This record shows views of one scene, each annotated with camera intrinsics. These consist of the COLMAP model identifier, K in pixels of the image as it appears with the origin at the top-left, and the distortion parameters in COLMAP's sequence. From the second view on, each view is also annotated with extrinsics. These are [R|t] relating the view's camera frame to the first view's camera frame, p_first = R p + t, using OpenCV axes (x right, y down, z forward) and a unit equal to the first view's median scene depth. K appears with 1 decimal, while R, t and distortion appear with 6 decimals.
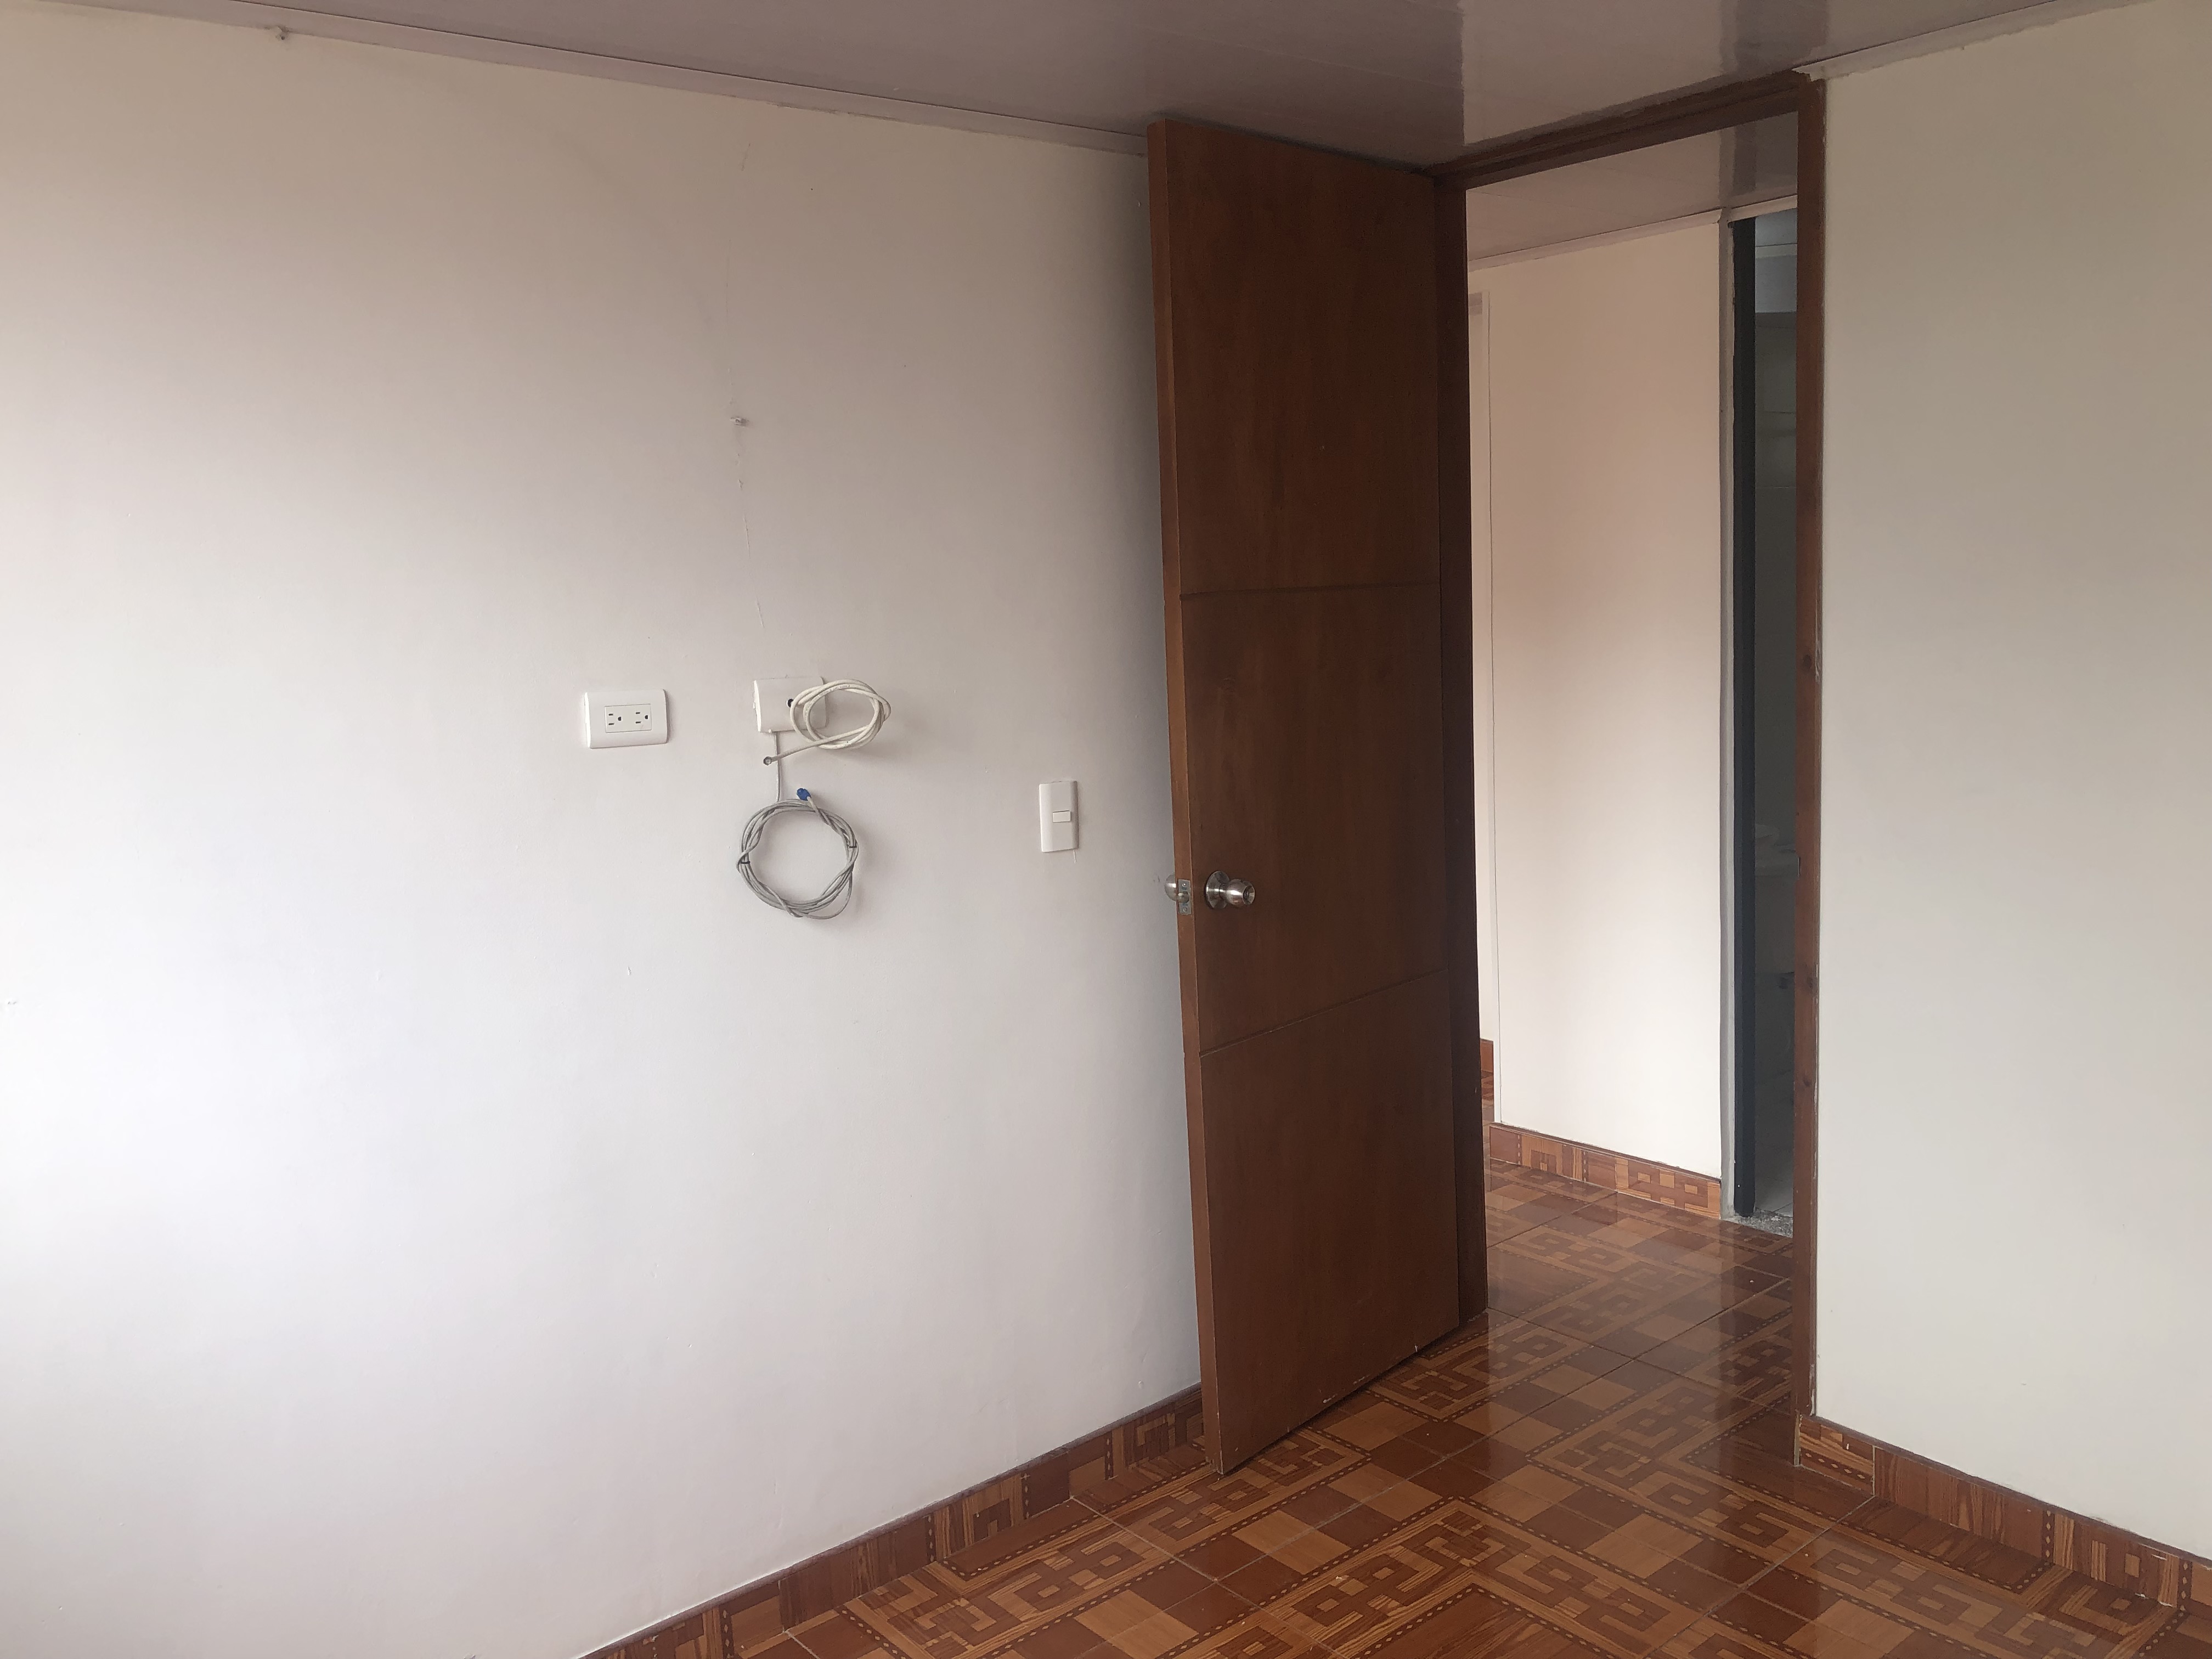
lens RADIAL K [[1815.0, 0, 1088.6], [0, 1815.0, 831.6], [0, 0, 1]] dist [0.023937, -0.004552]
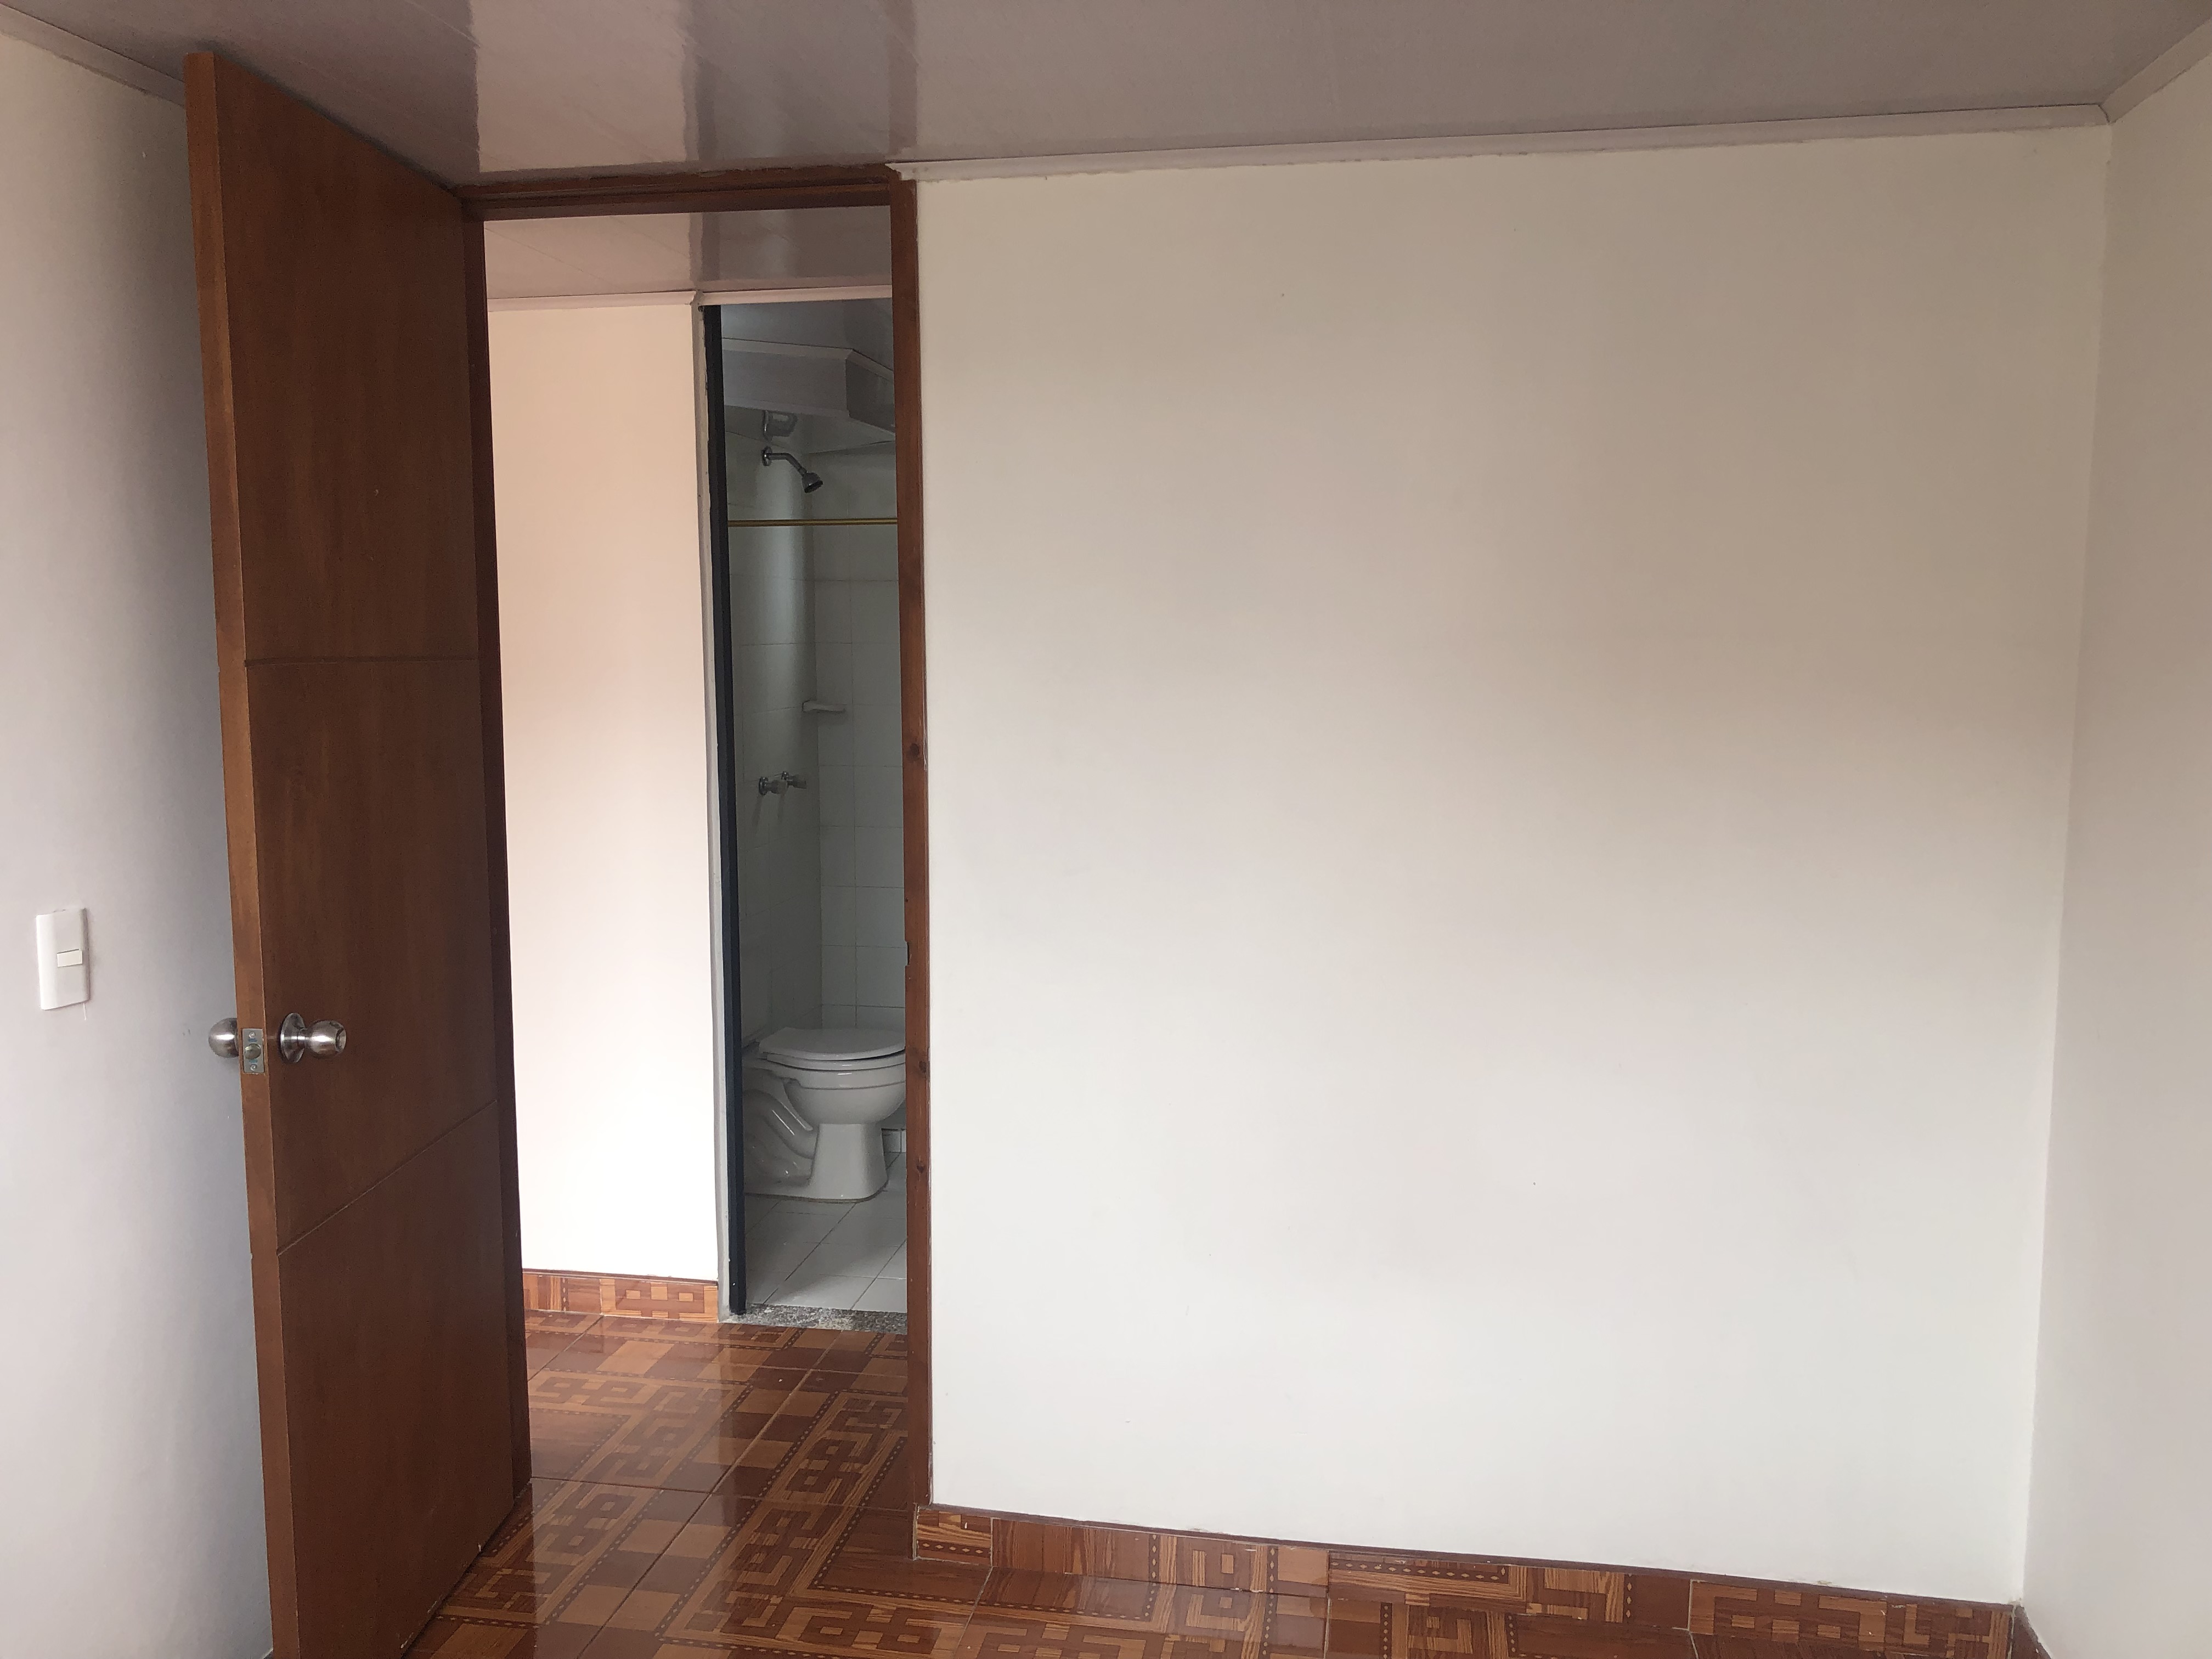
lens RADIAL K [[1815.0, 0, 1082.8], [0, 1815.0, 842.8], [0, 0, 1]] dist [0.023937, -0.004552]
pose [[0.765340, -0.030942, 0.642883, -0.167796], [0.058520, 0.998052, -0.021630, -0.014402], [-0.640961, 0.054175, 0.765659, 0.163641]]
